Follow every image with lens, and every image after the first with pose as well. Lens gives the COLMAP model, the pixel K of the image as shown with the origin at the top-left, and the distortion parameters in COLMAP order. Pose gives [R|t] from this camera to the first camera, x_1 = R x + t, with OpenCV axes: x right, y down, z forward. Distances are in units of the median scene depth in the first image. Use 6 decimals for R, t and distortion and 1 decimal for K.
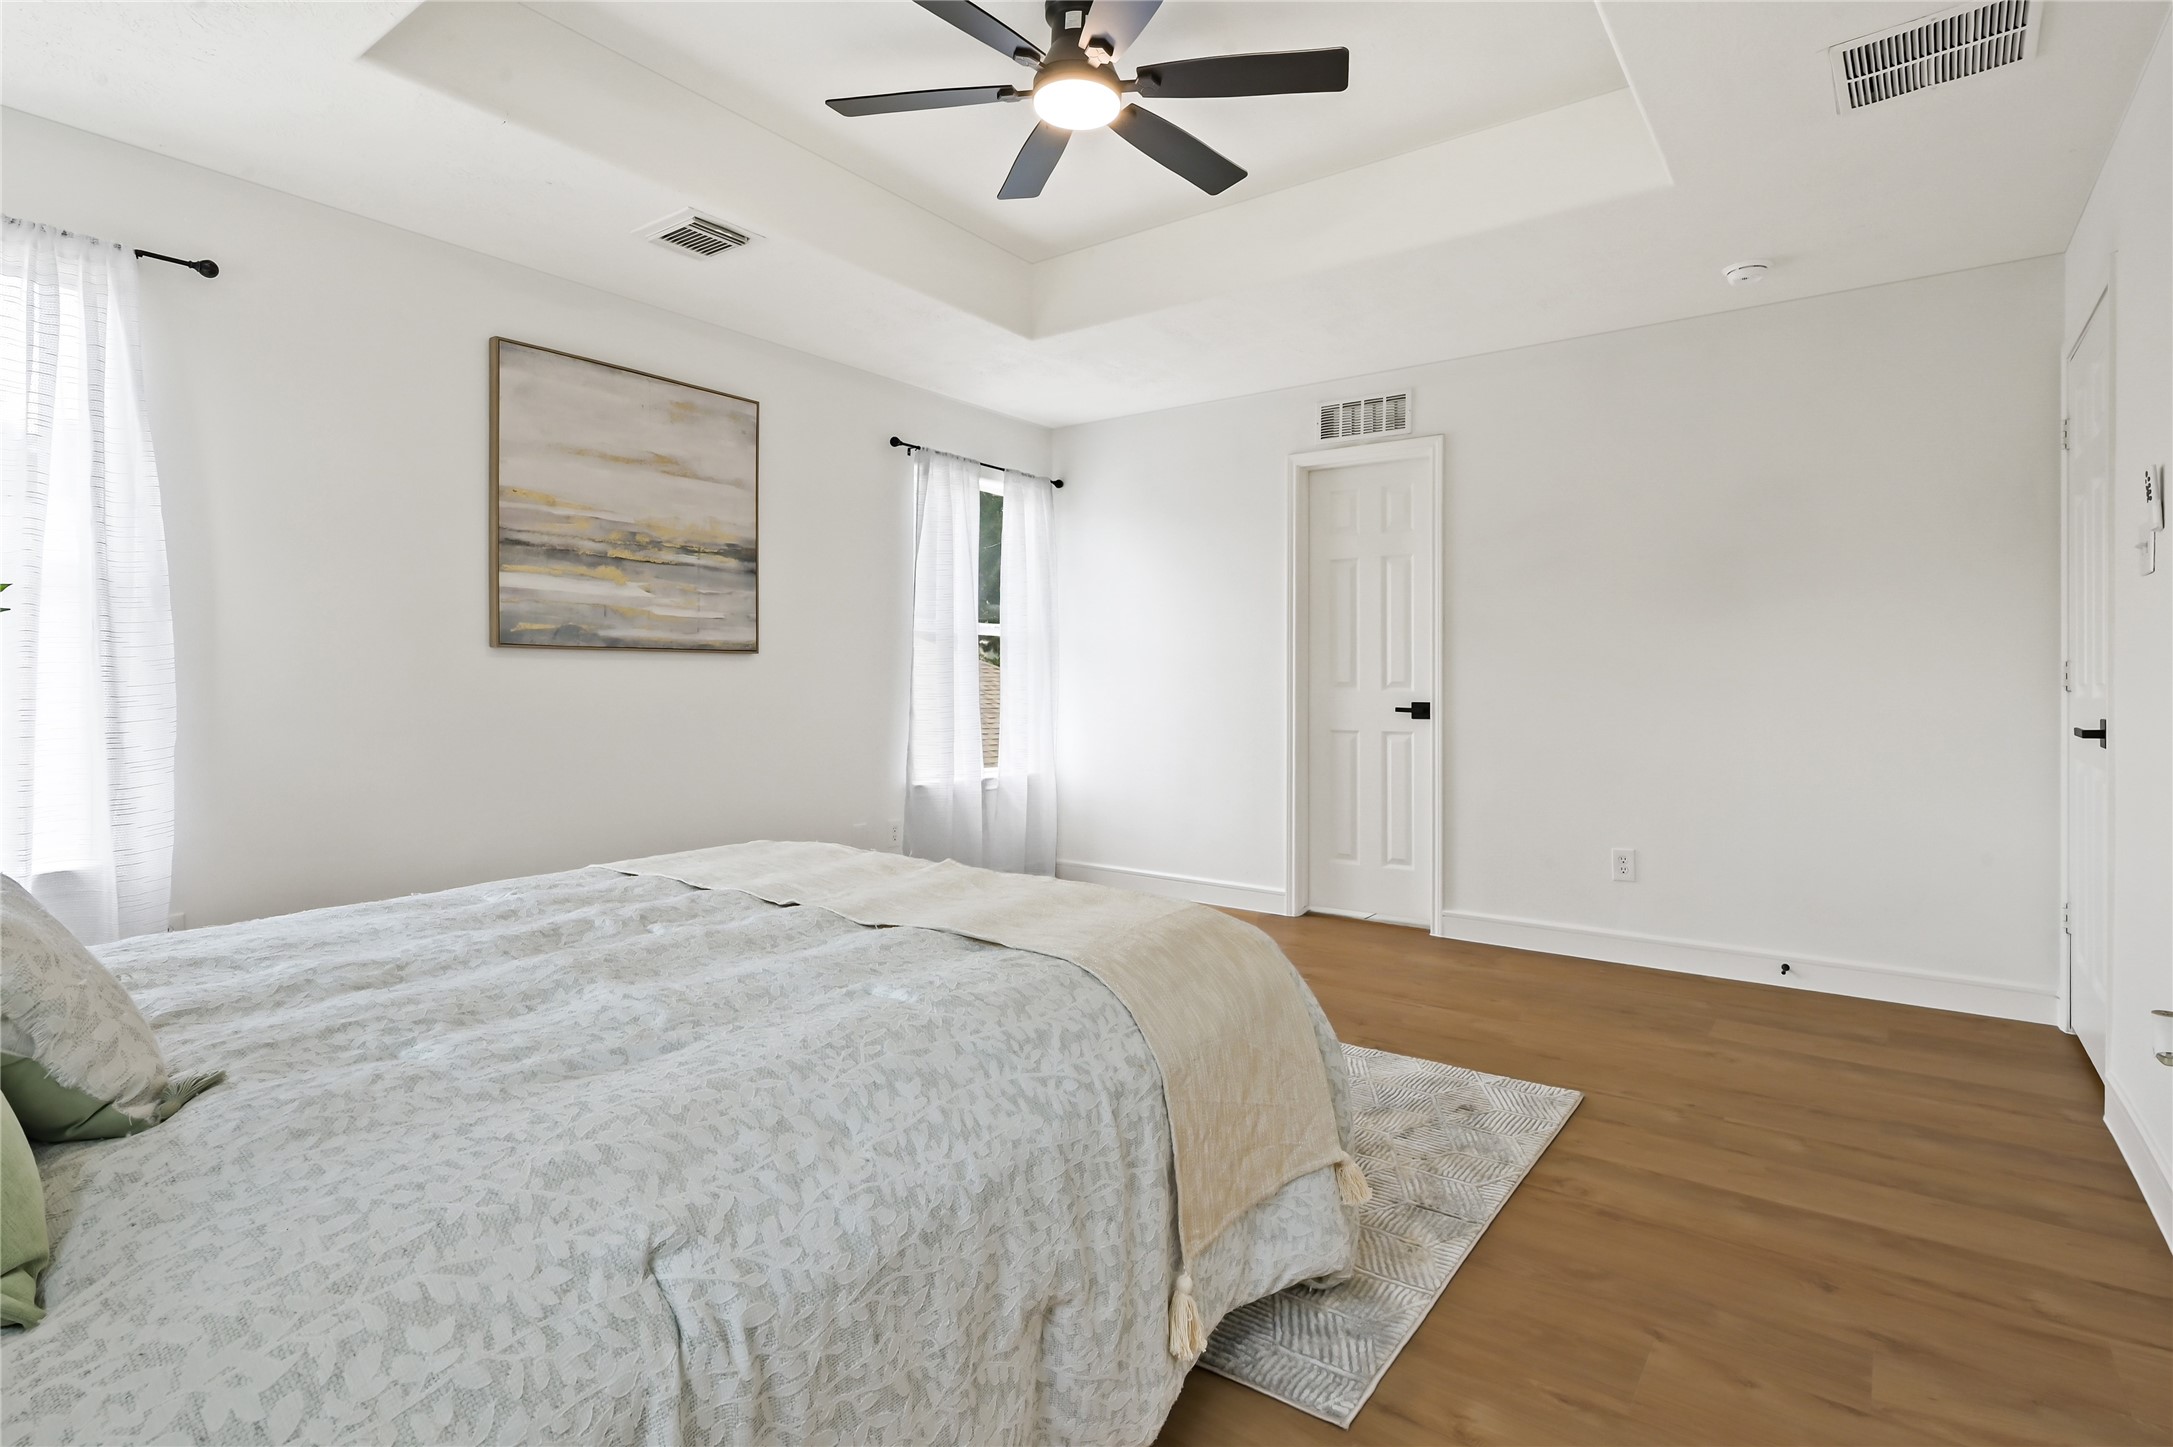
lens RADIAL K [[1102.3, 0, 1087.0], [0, 1102.3, 706.6], [0, 0, 1]] dist [-0.004268, -0.000077]
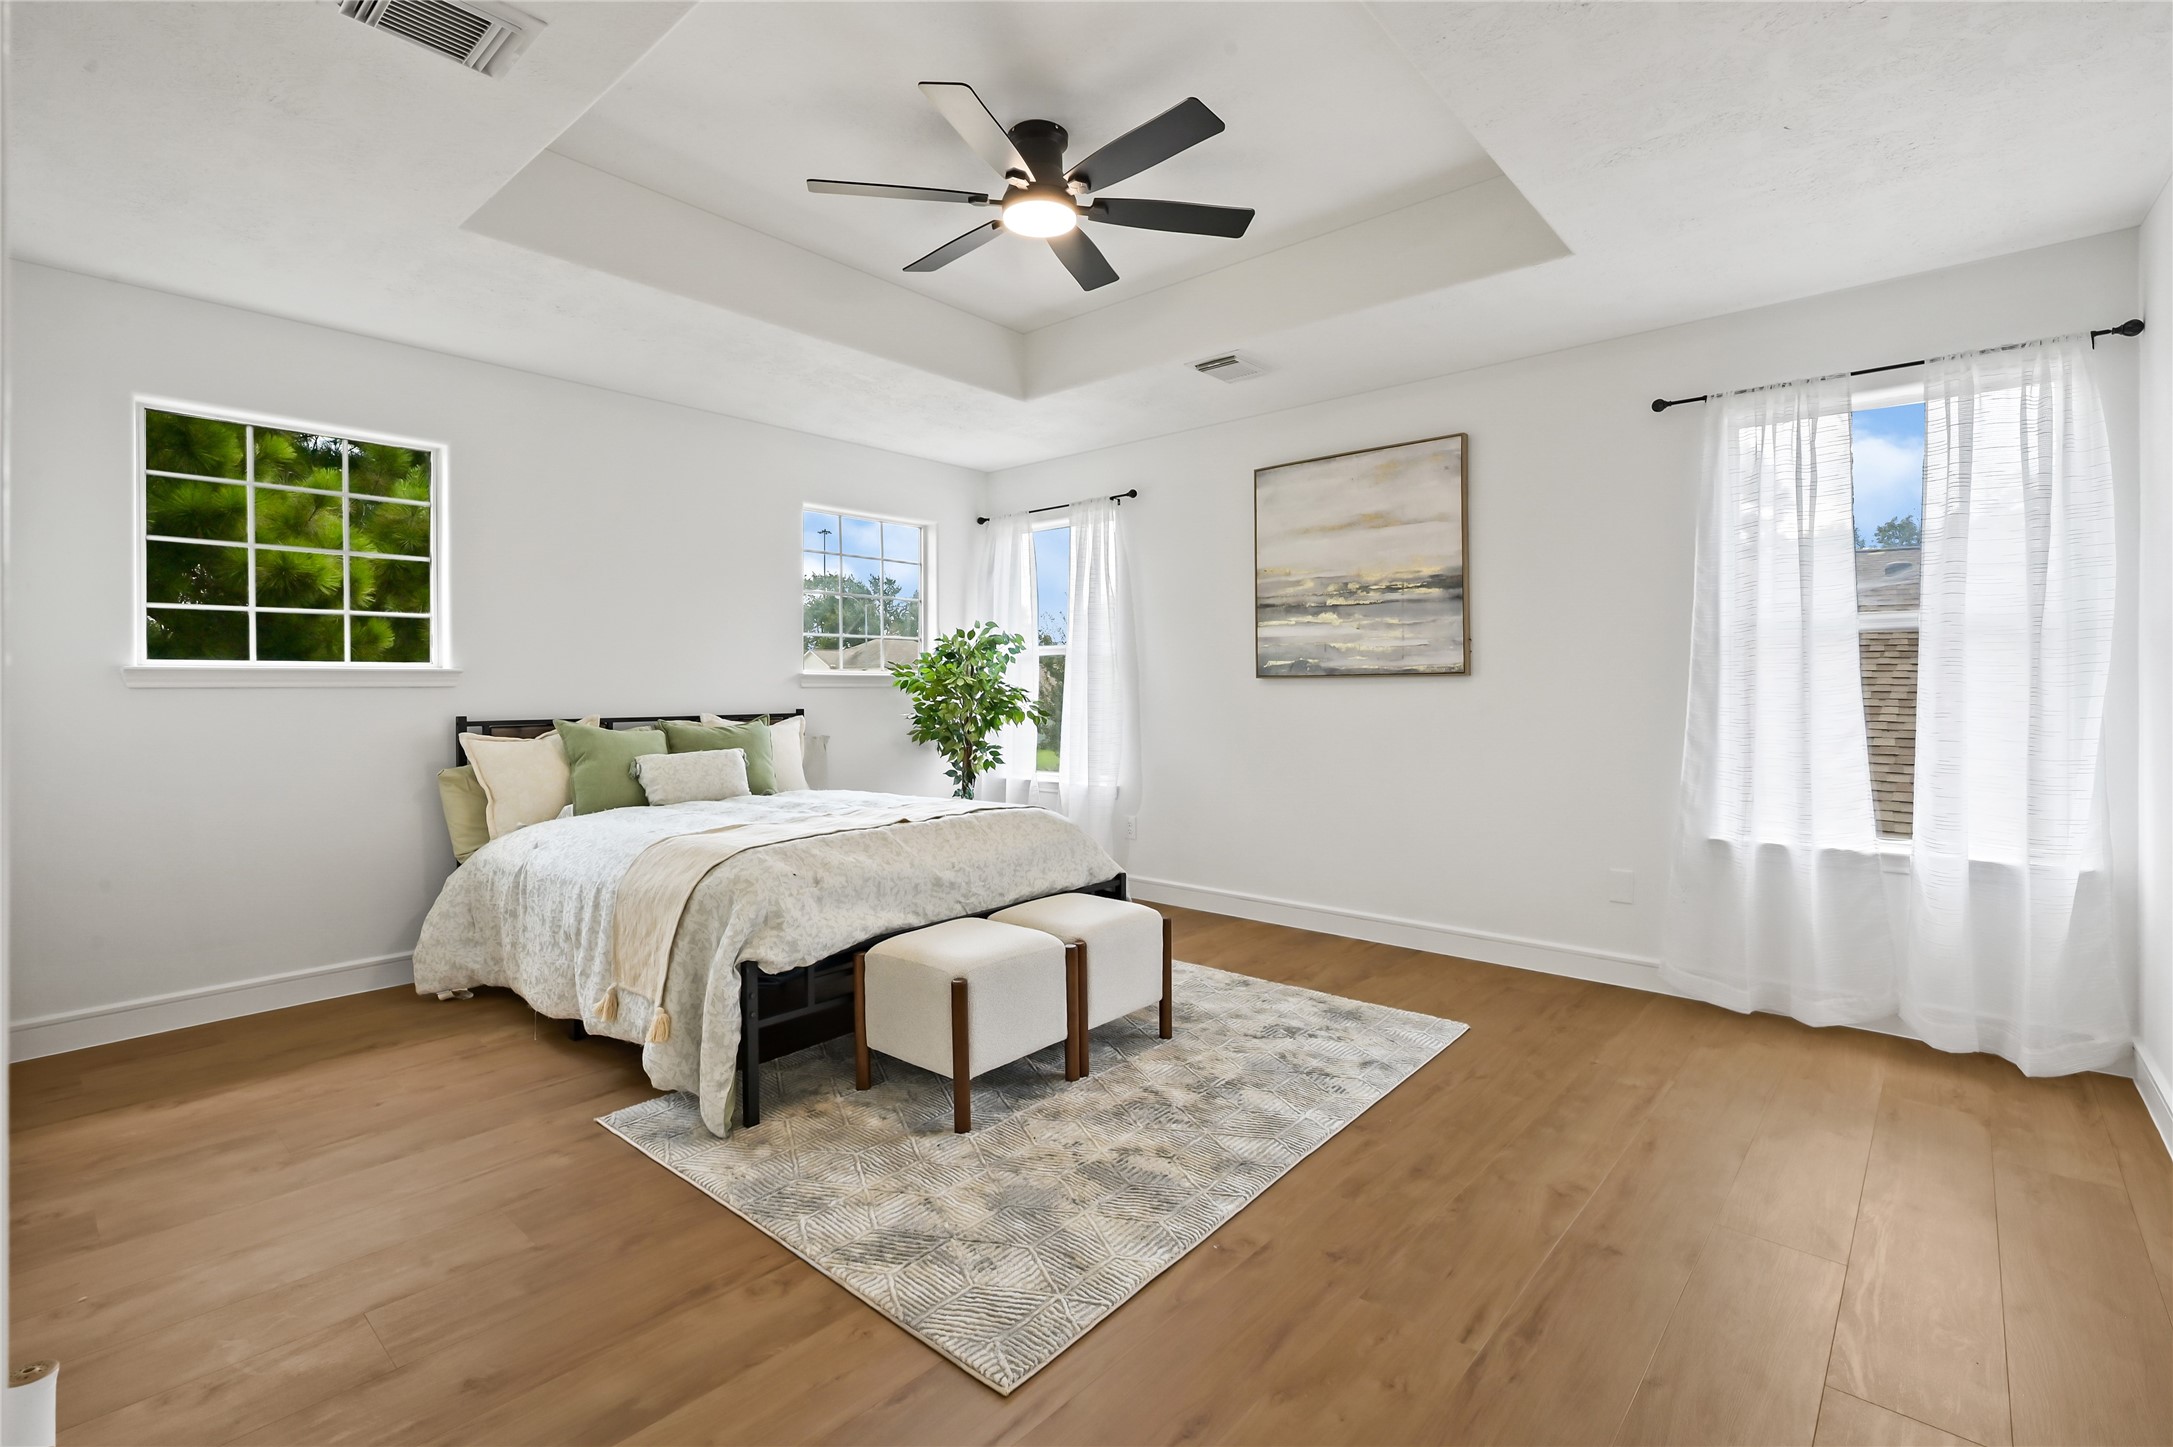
lens RADIAL K [[1000.0, 0, 1086.4], [0, 1000.0, 709.8], [0, 0, 1]] dist [-0.002580, -0.000113]
pose [[-0.105678, 0.014302, -0.994298, 0.759585], [-0.018911, 0.999687, 0.016389, -0.027285], [0.994221, 0.020535, -0.105374, 0.838876]]
